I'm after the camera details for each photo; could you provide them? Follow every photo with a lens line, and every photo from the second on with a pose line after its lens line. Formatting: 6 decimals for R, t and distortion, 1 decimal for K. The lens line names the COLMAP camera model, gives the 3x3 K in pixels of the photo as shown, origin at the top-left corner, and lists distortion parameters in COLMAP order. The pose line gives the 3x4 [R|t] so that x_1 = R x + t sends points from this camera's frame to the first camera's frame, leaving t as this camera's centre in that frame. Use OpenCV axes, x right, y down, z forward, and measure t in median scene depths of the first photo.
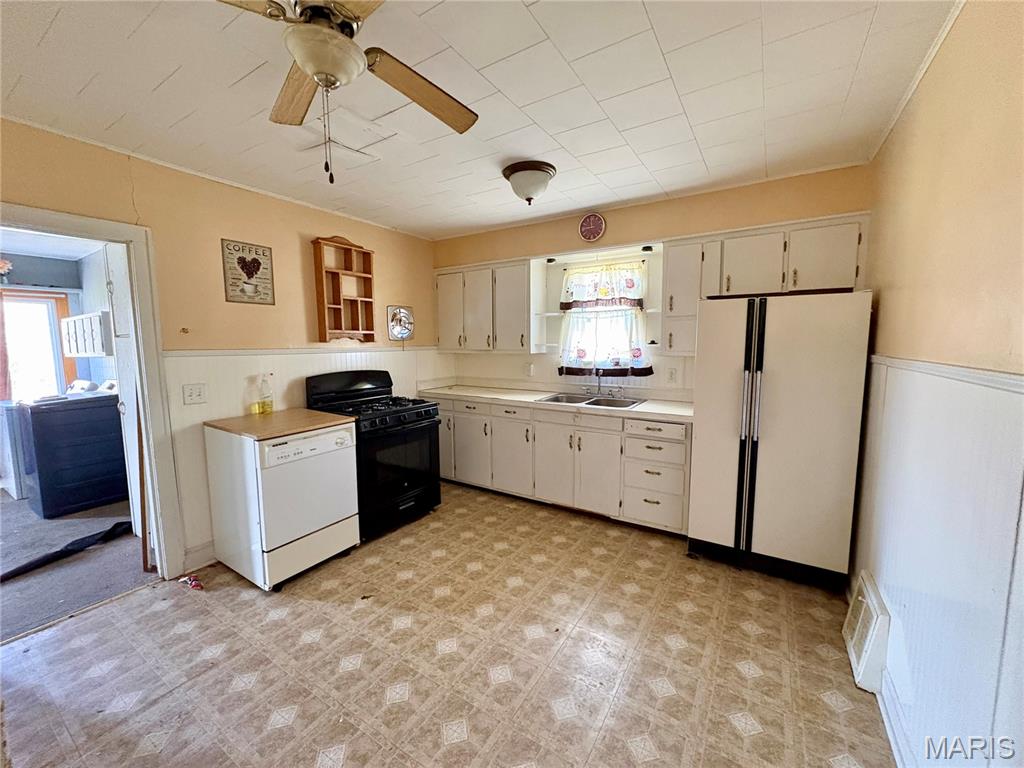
lens RADIAL K [[406.4, 0, 513.1], [0, 406.4, 383.1], [0, 0, 1]] dist [-0.000698, 0.000450]
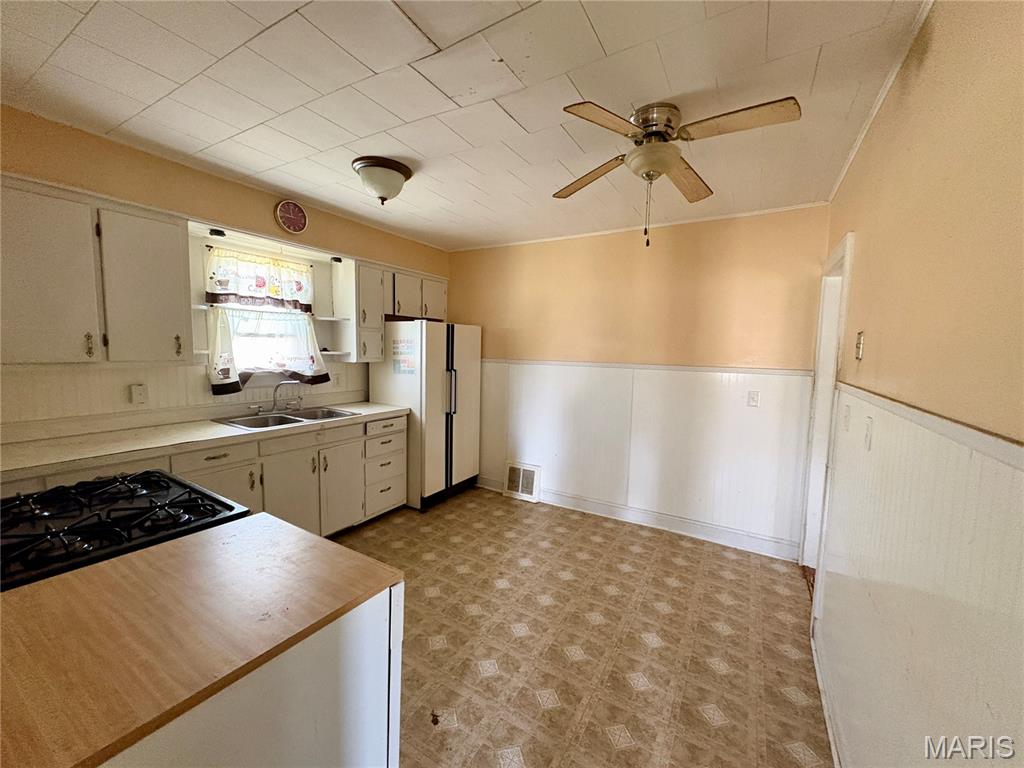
lens RADIAL K [[406.4, 0, 512.7], [0, 406.4, 383.0], [0, 0, 1]] dist [-0.000698, 0.000450]
pose [[-0.032136, -0.082699, 0.996056, -0.823887], [0.078747, 0.993264, 0.085008, -0.079837], [-0.996376, 0.081169, -0.025407, 0.677521]]
